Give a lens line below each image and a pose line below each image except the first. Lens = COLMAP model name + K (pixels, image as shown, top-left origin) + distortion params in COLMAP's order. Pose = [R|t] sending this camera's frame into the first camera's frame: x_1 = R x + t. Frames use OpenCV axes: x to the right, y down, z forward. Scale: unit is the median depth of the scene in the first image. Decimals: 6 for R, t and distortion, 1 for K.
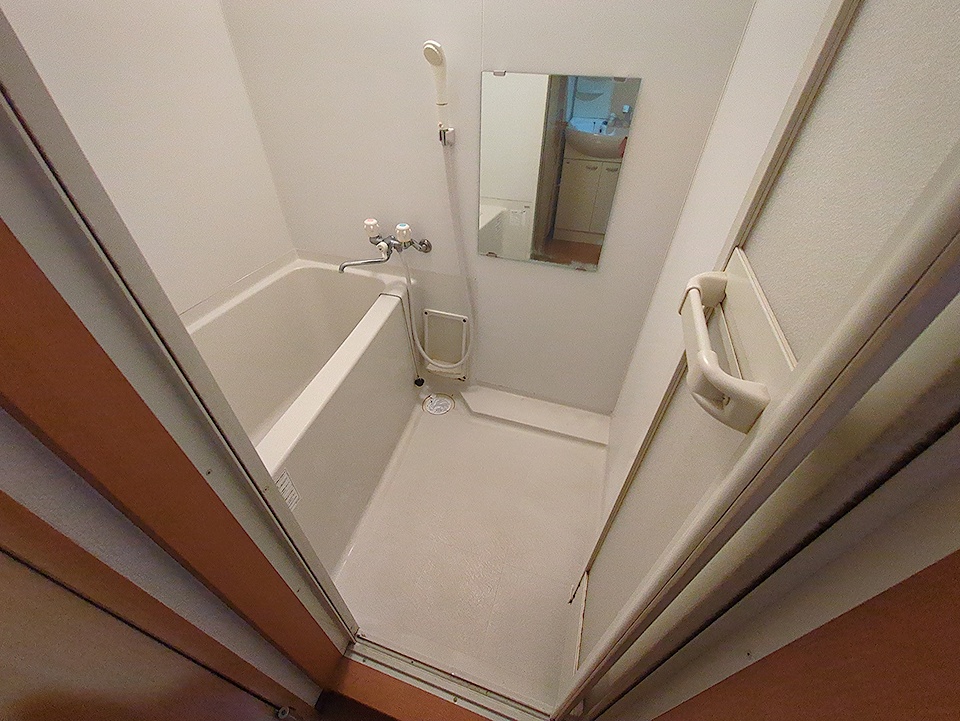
lens RADIAL K [[378.7, 0, 481.2], [0, 378.7, 361.9], [0, 0, 1]] dist [-0.001389, 0.000963]
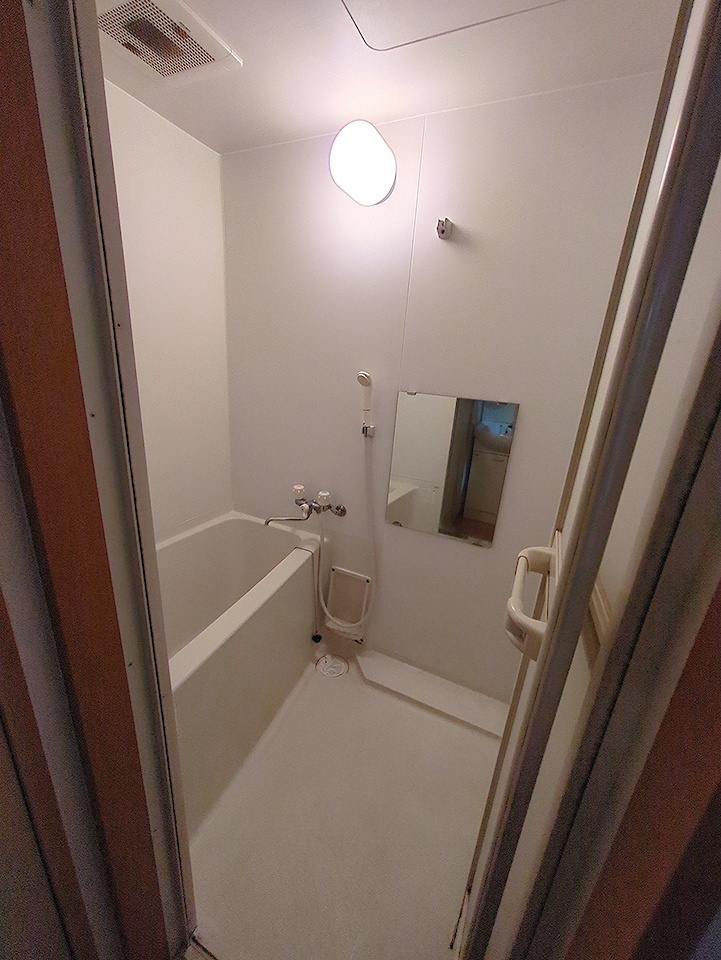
lens RADIAL K [[378.7, 0, 357.1], [0, 378.7, 482.4], [0, 0, 1]] dist [-0.001389, 0.000963]
pose [[0.988720, 0.088350, -0.120945, 0.032671], [-0.127305, 0.921142, -0.367820, 0.032221], [0.078910, 0.379067, 0.921998, -0.092746]]
